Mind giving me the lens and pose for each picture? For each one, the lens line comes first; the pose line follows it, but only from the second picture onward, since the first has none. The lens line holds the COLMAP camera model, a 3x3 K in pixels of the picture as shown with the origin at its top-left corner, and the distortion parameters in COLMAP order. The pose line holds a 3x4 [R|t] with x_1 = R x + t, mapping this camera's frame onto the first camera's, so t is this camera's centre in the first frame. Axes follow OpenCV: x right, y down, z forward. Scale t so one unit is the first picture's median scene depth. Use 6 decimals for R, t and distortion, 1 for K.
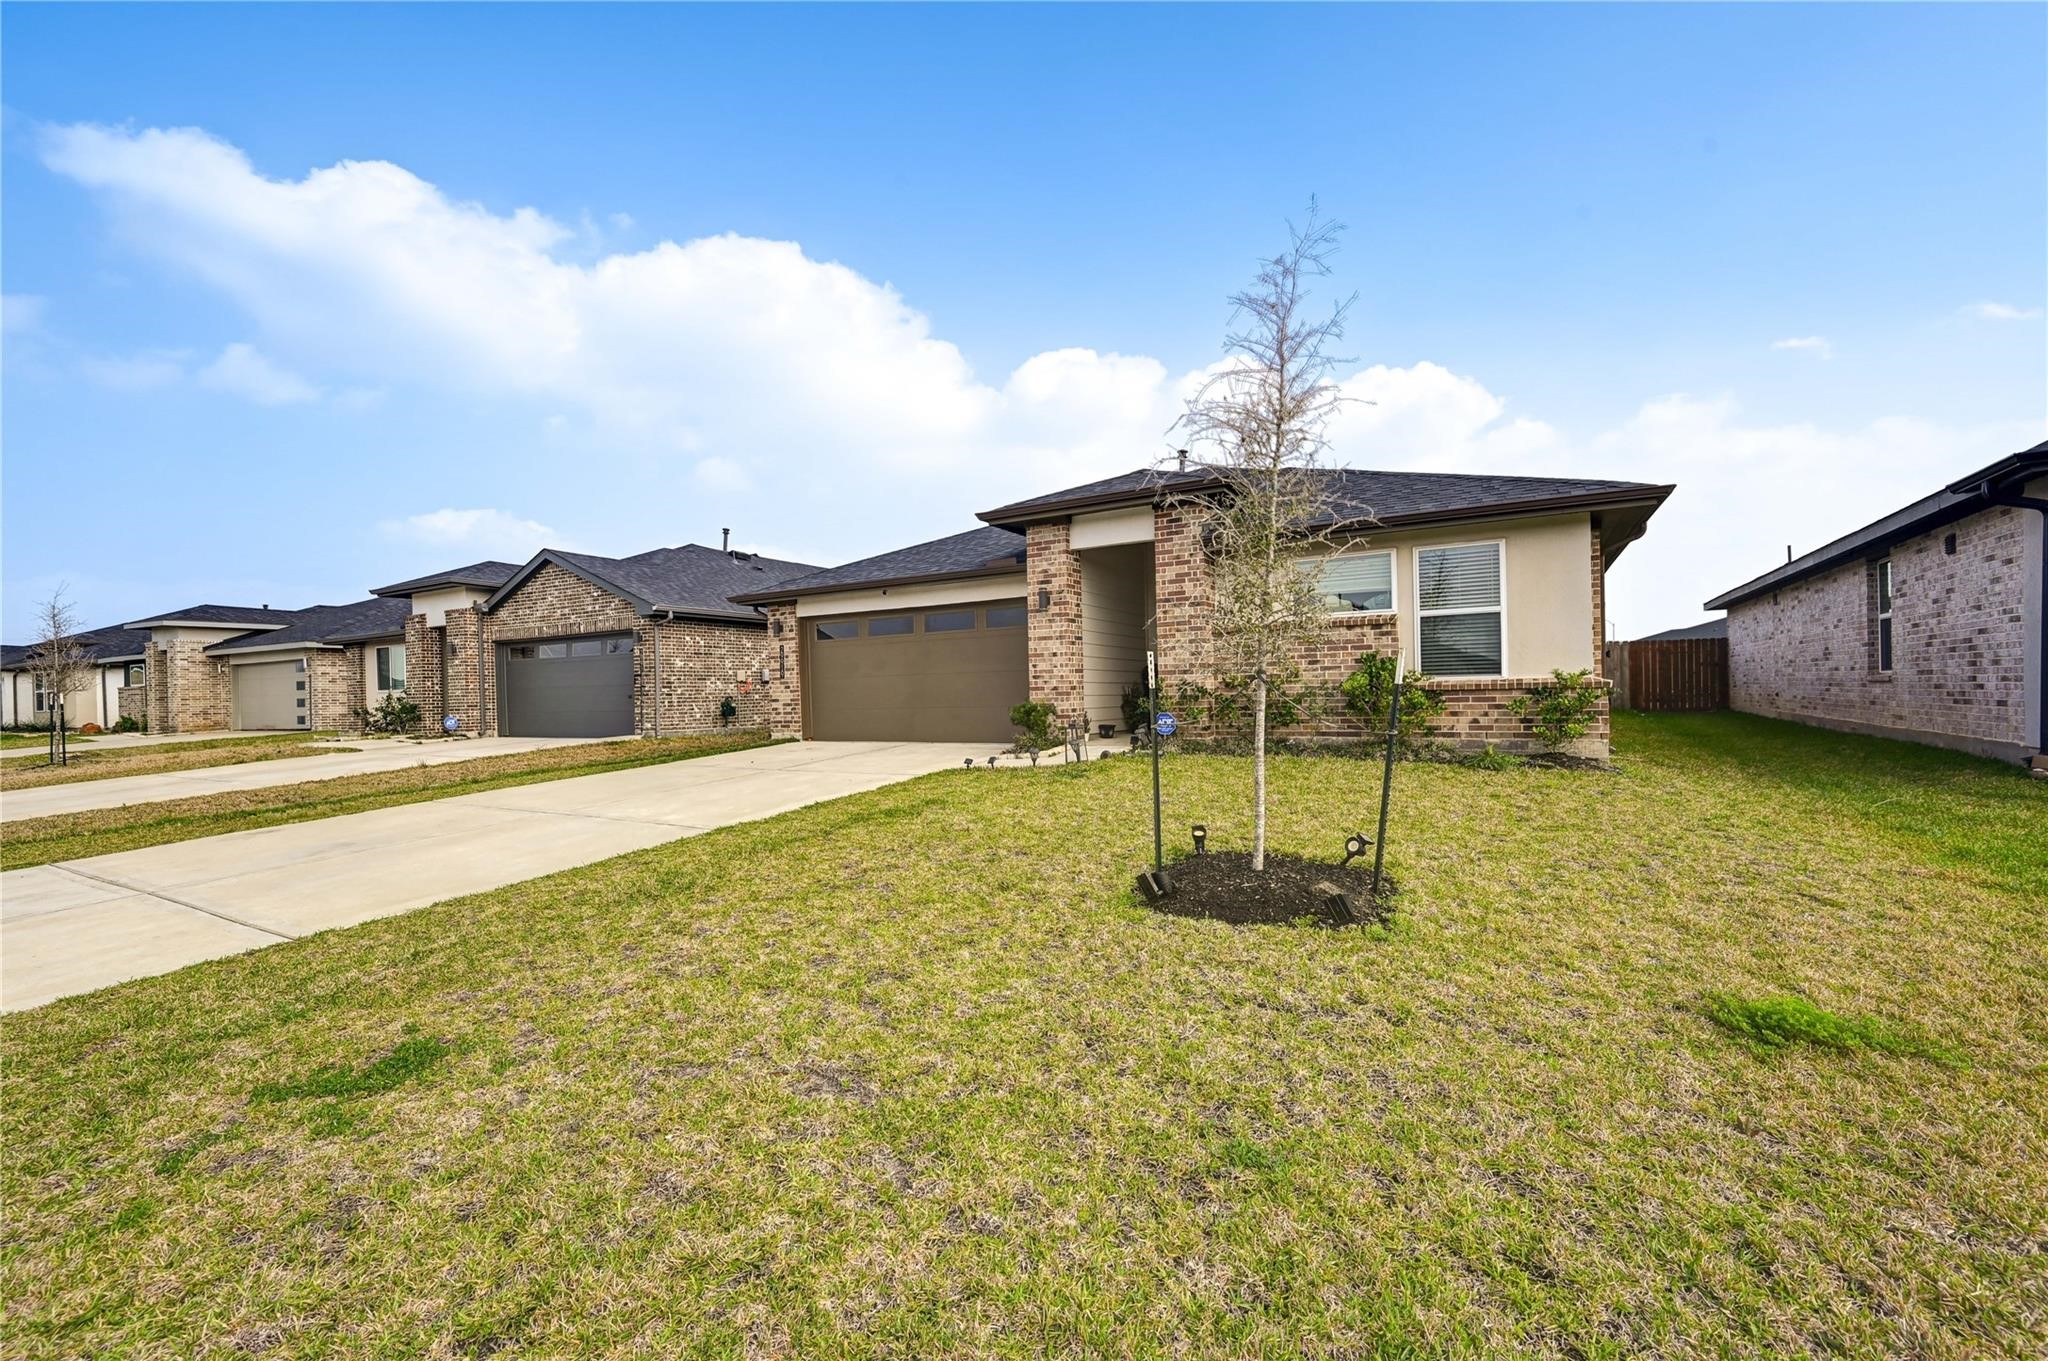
lens RADIAL K [[830.7, 0, 1028.5], [0, 830.7, 693.5], [0, 0, 1]] dist [0.000993, -0.000090]
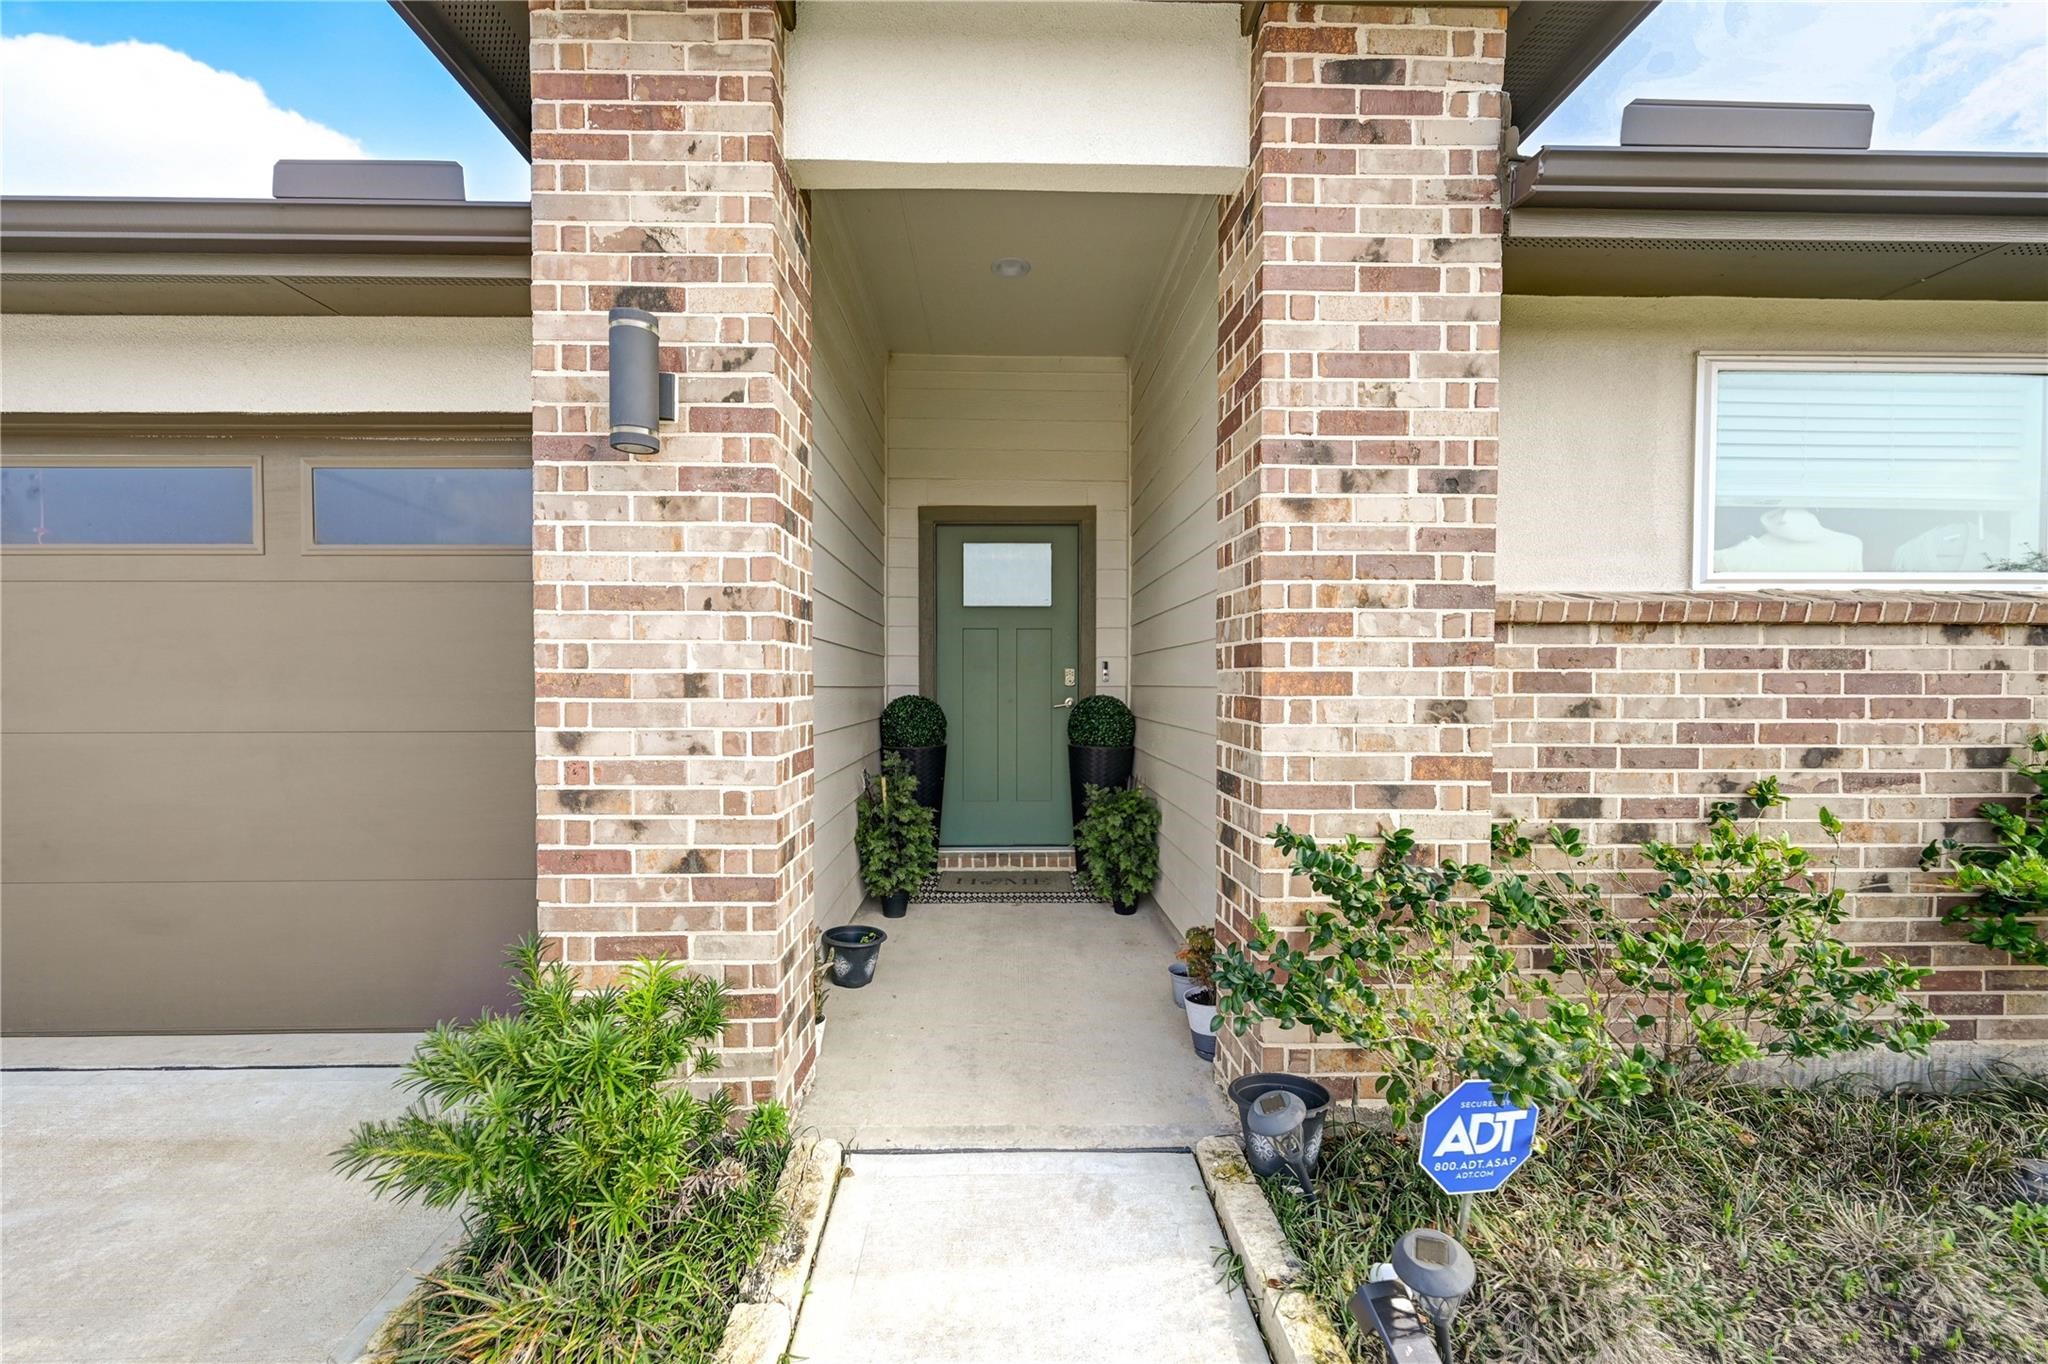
lens RADIAL K [[830.7, 0, 1028.5], [0, 830.7, 695.0], [0, 0, 1]] dist [0.000993, -0.000090]
pose [[0.849778, 0.013063, 0.526978, -0.003988], [-0.018363, 0.999820, 0.004827, -0.047202], [-0.526820, -0.013779, 0.849865, 0.799191]]
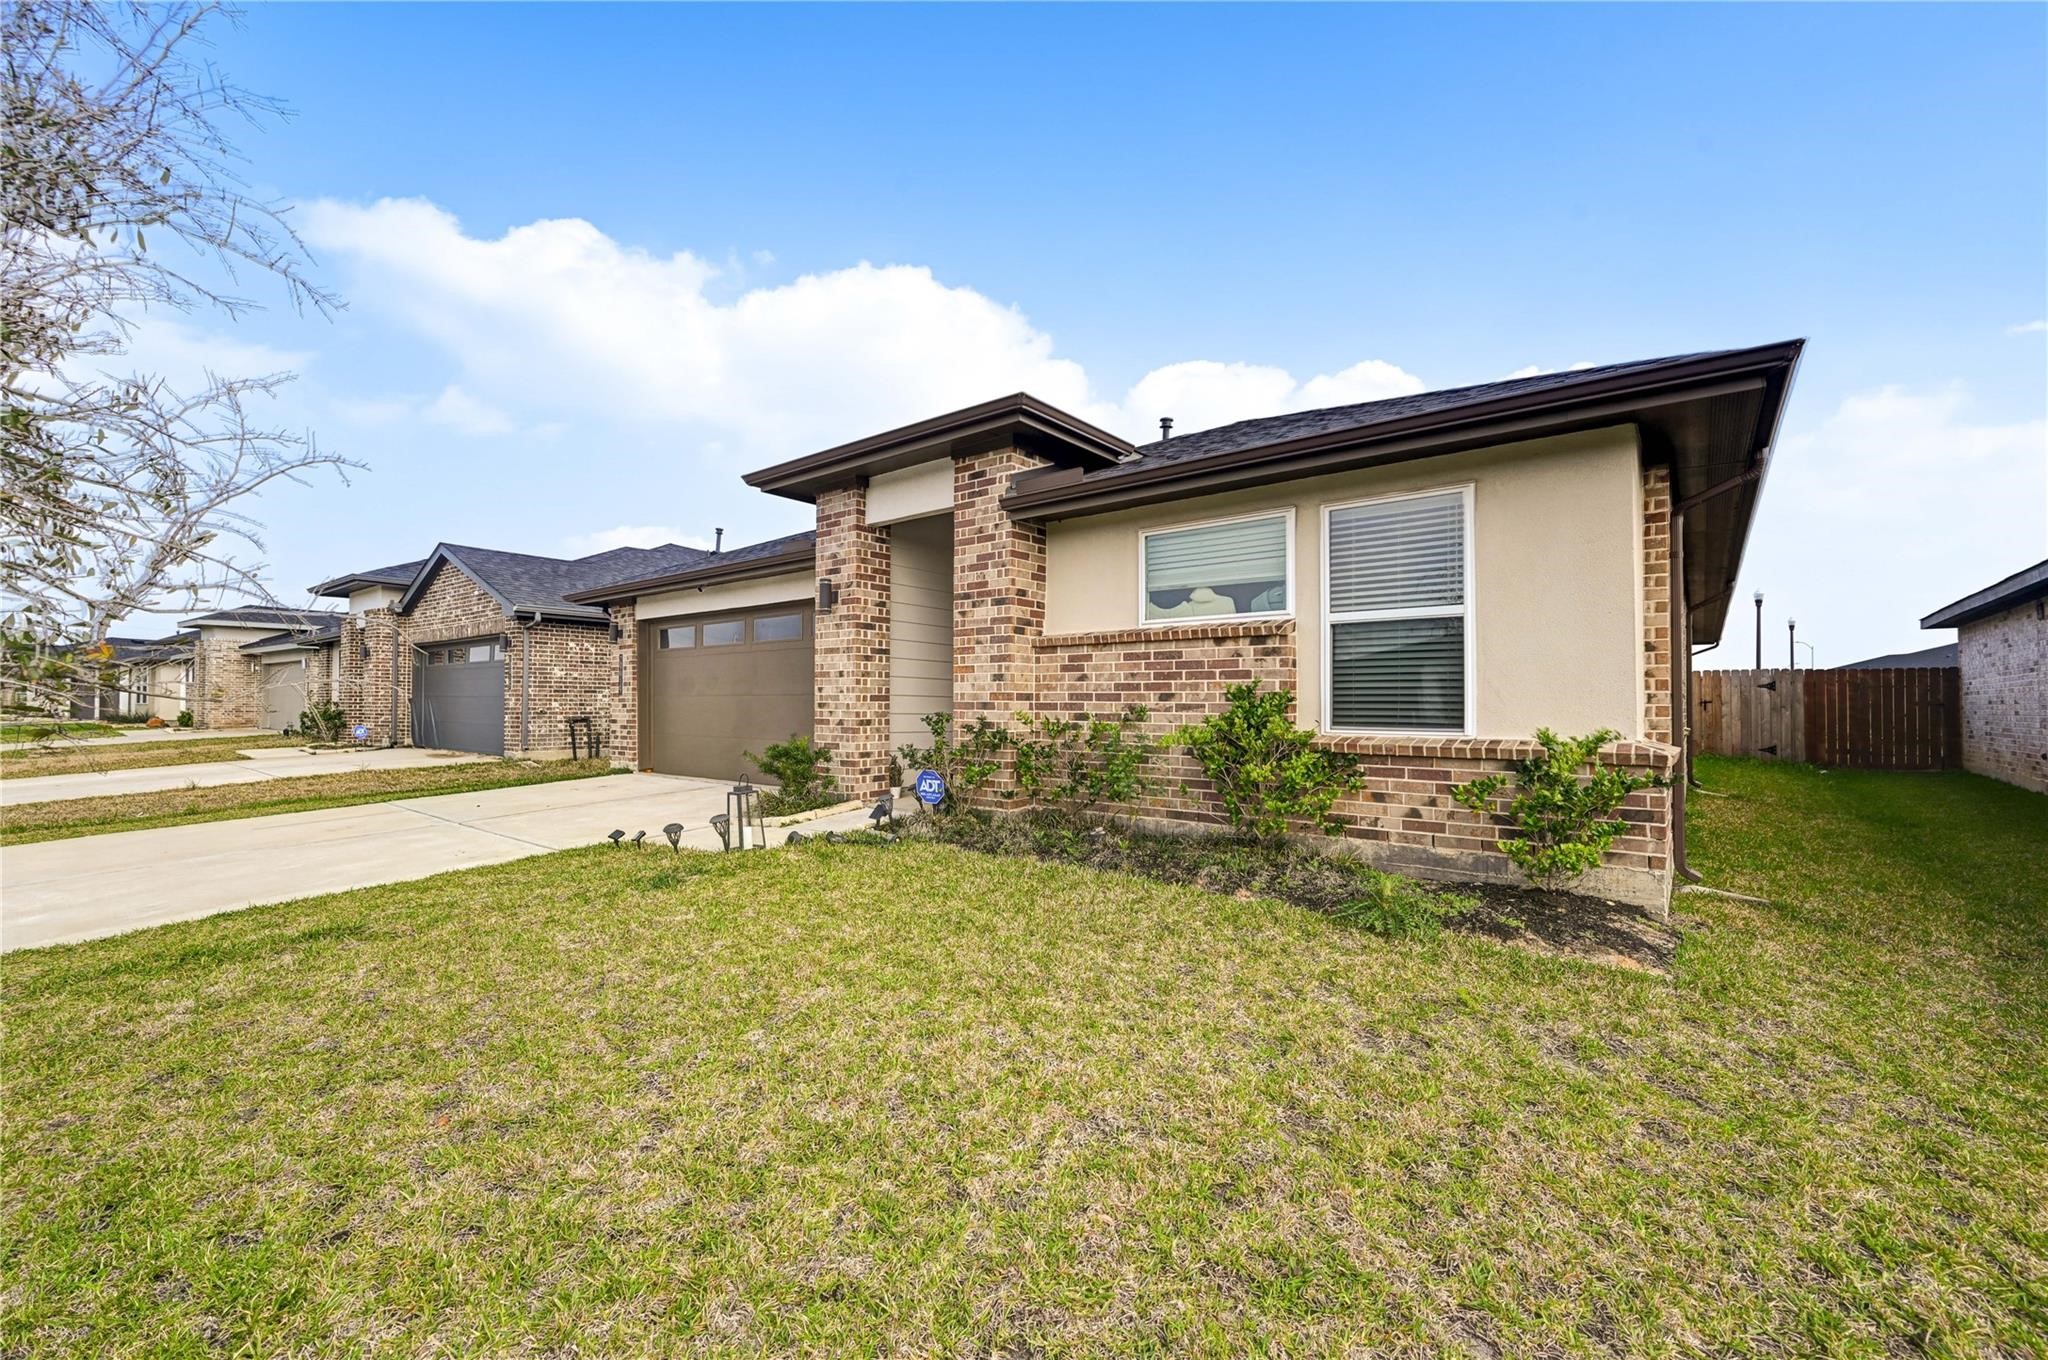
lens RADIAL K [[826.9, 0, 1024.0], [0, 826.9, 680.0], [0, 0, 1]] dist [-0.001133, 0.000218]
pose [[0.988167, 0.022320, -0.151750, 0.291550], [-0.027056, 0.999207, -0.029214, -0.025679], [0.150978, 0.032974, 0.987987, 0.334650]]
